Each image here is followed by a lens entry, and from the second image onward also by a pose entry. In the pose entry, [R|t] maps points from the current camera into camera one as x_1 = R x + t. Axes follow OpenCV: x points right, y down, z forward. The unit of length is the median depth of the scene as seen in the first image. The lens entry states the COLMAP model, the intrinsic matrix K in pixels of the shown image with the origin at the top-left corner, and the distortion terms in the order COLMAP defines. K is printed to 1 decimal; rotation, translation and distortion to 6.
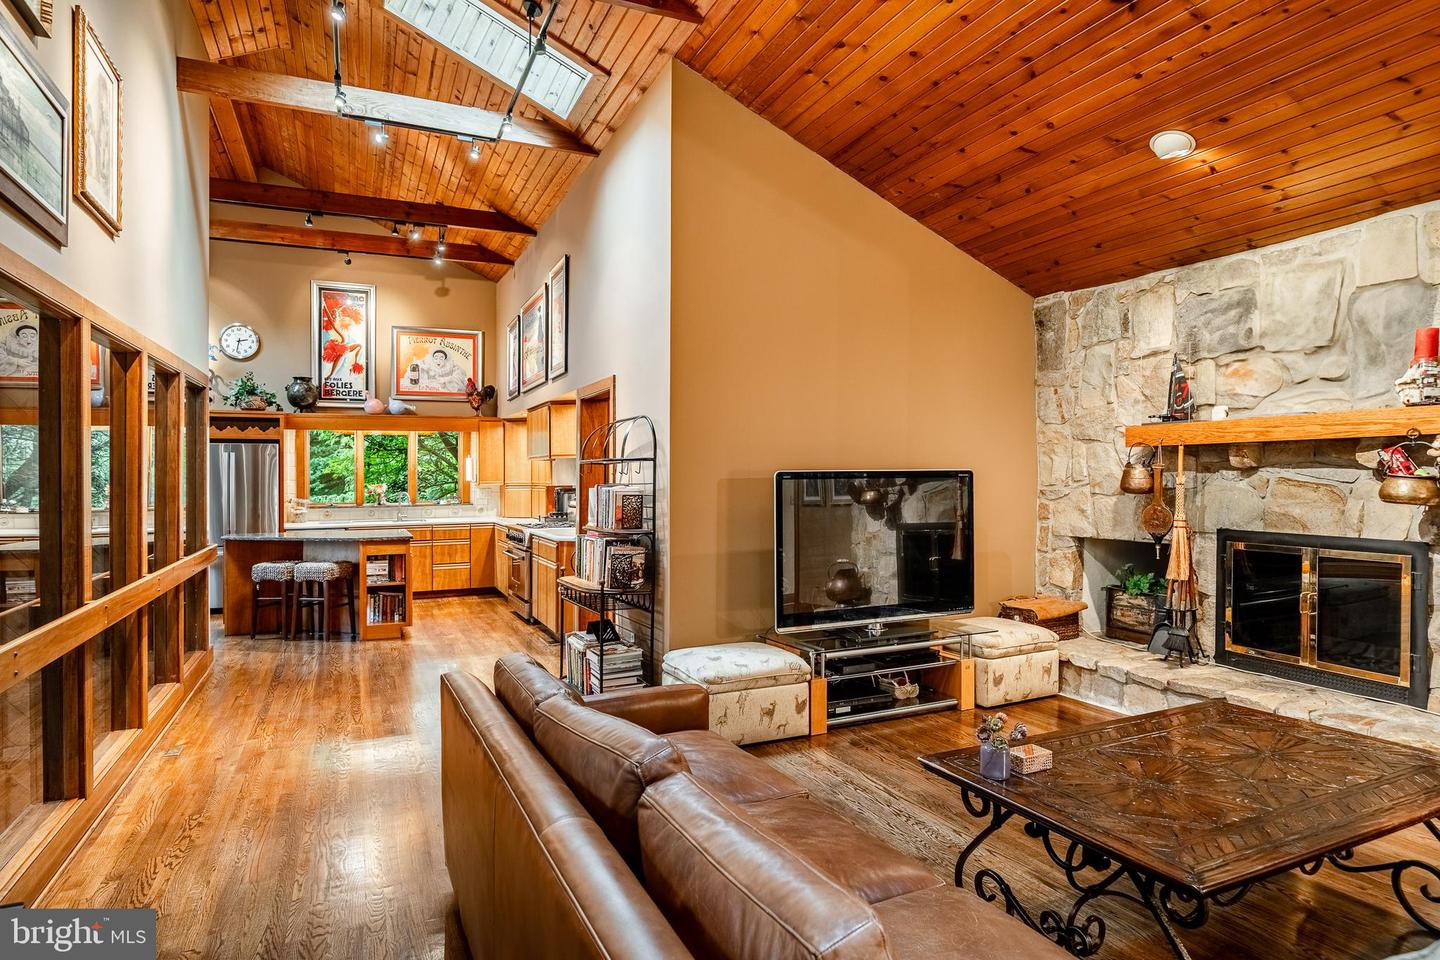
lens RADIAL K [[793.3, 0, 692.5], [0, 793.3, 475.6], [0, 0, 1]] dist [0.000400, 0.000088]
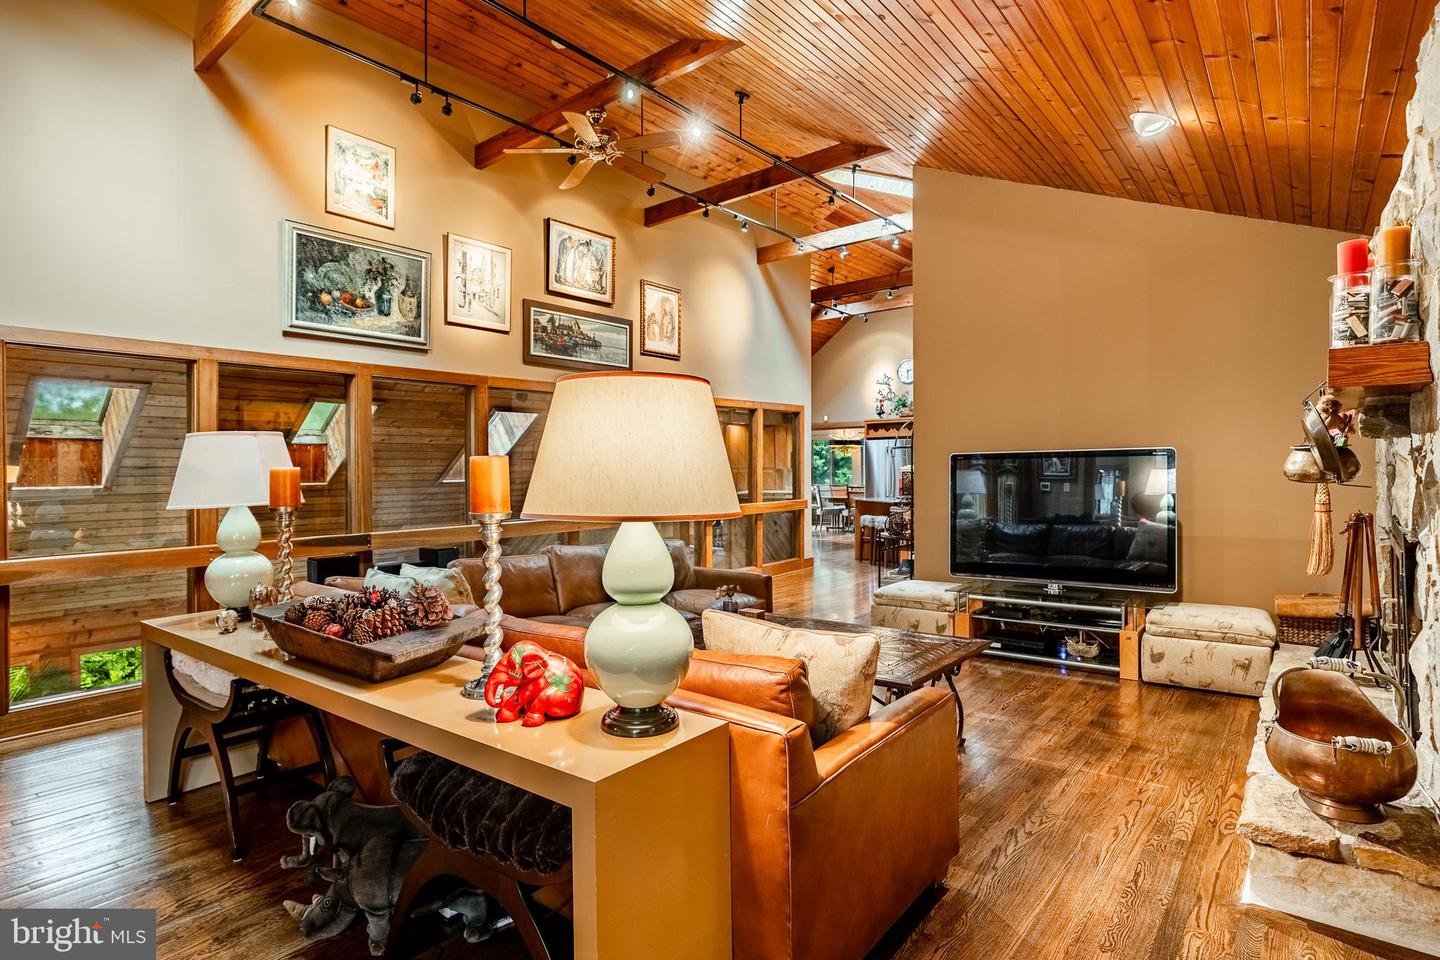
lens RADIAL K [[756.0, 0, 715.5], [0, 756.0, 463.6], [0, 0, 1]] dist [-0.000778, 0.000096]
pose [[0.449140, -0.005071, -0.893447, 0.557681], [0.006806, 0.999974, -0.002254, 0.006007], [0.893436, -0.005069, 0.449162, 0.039096]]
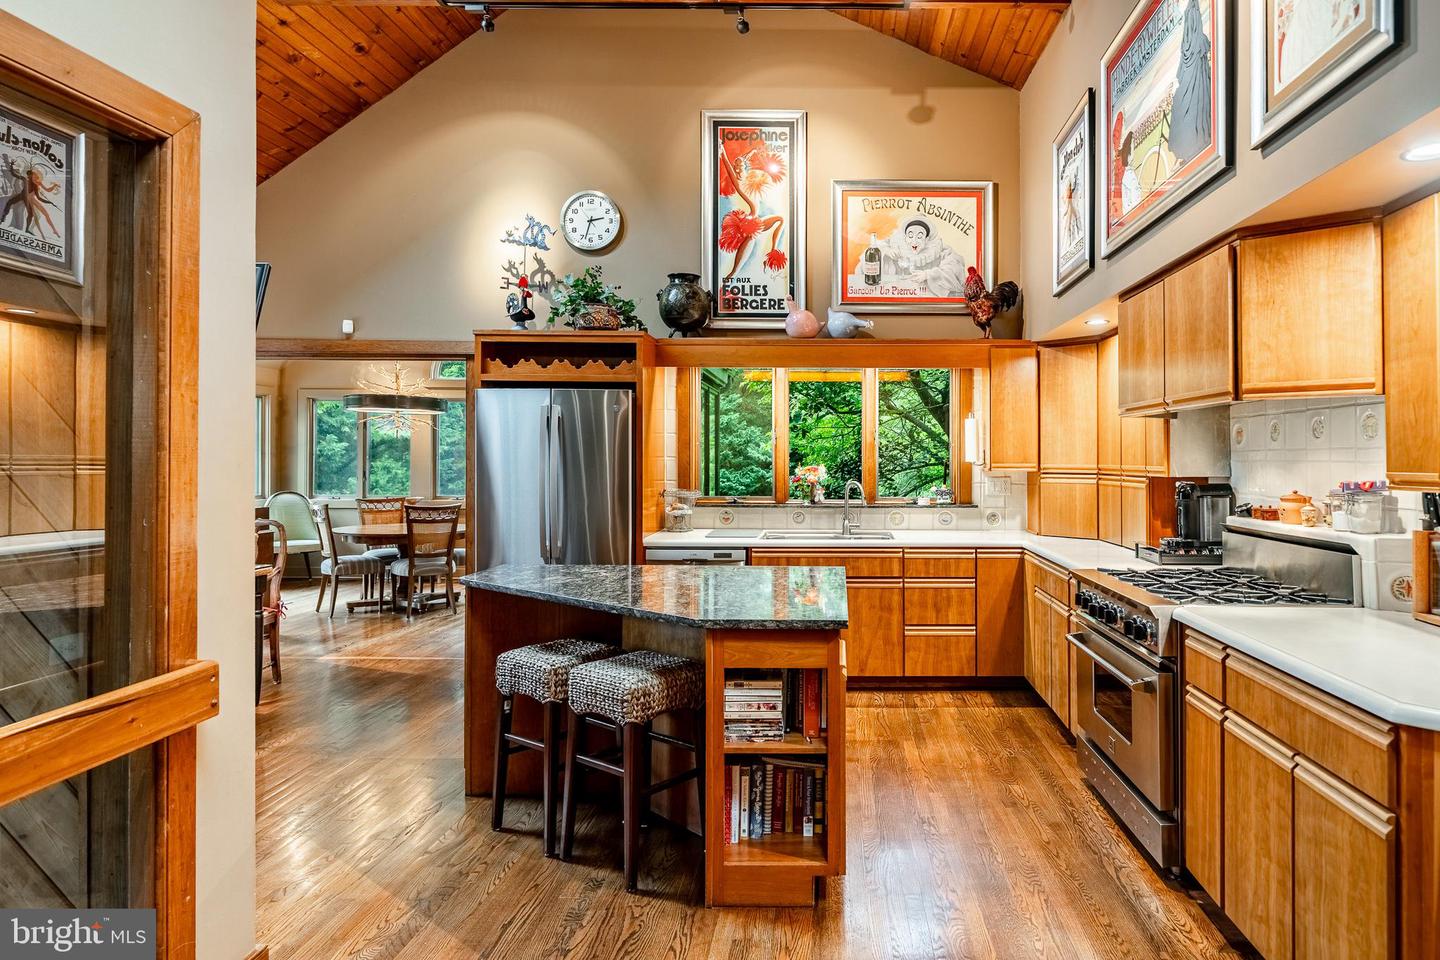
lens RADIAL K [[795.6, 0, 814.1], [0, 795.6, 423.9], [0, 0, 1]] dist [-0.000178, -0.000042]
pose [[0.910120, -0.006786, -0.414290, -0.179966], [-0.009798, 0.999234, -0.037892, 0.002793], [0.414230, 0.038545, 0.909356, 0.549965]]
